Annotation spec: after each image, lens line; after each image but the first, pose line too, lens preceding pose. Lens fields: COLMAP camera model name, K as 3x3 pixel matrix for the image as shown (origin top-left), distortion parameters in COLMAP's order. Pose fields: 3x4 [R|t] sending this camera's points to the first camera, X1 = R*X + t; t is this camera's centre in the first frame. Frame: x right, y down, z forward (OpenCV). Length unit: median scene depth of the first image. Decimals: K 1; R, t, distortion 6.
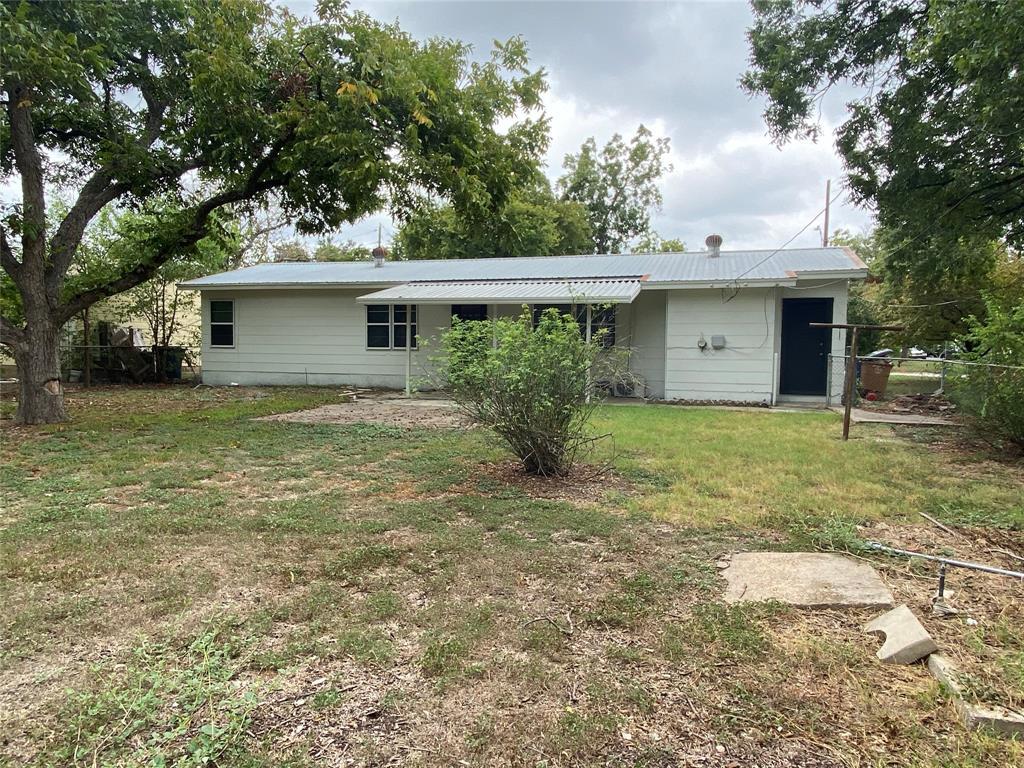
lens RADIAL K [[652.4, 0, 512.0], [0, 652.4, 384.4], [0, 0, 1]] dist [-0.000632, -0.000086]
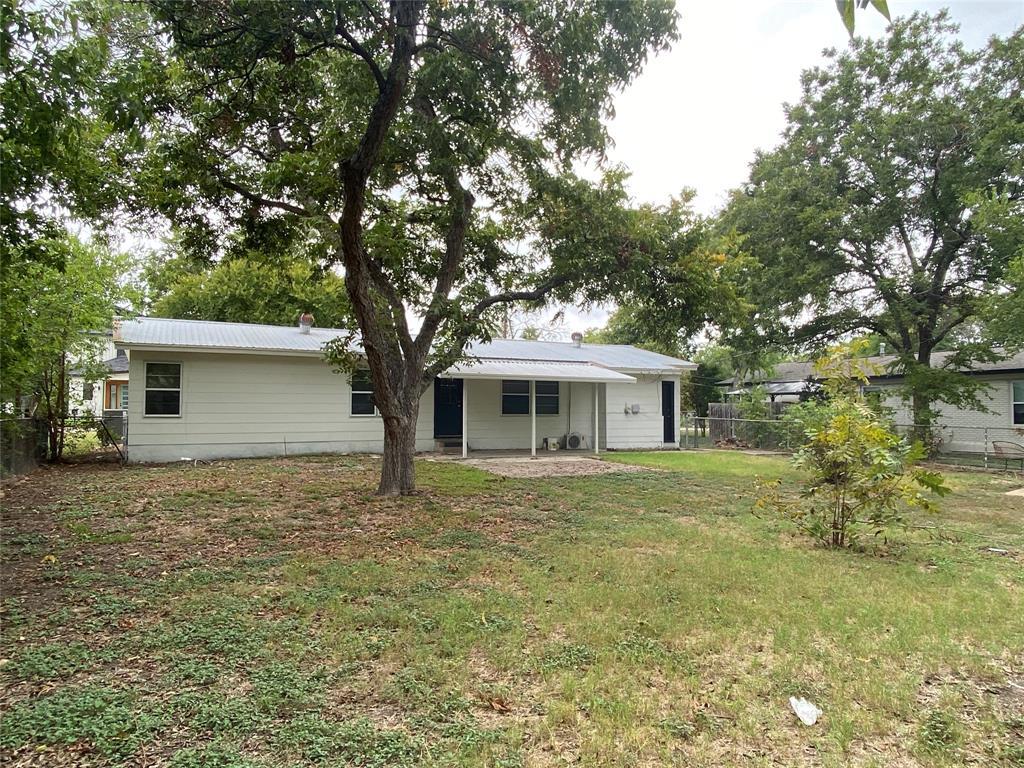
lens RADIAL K [[652.4, 0, 512.9], [0, 652.4, 383.6], [0, 0, 1]] dist [-0.000632, -0.000086]
pose [[0.749762, 0.021532, 0.661358, -0.709783], [0.045887, 0.995372, -0.084428, -0.007585], [-0.660115, 0.093649, 0.745304, 0.056365]]
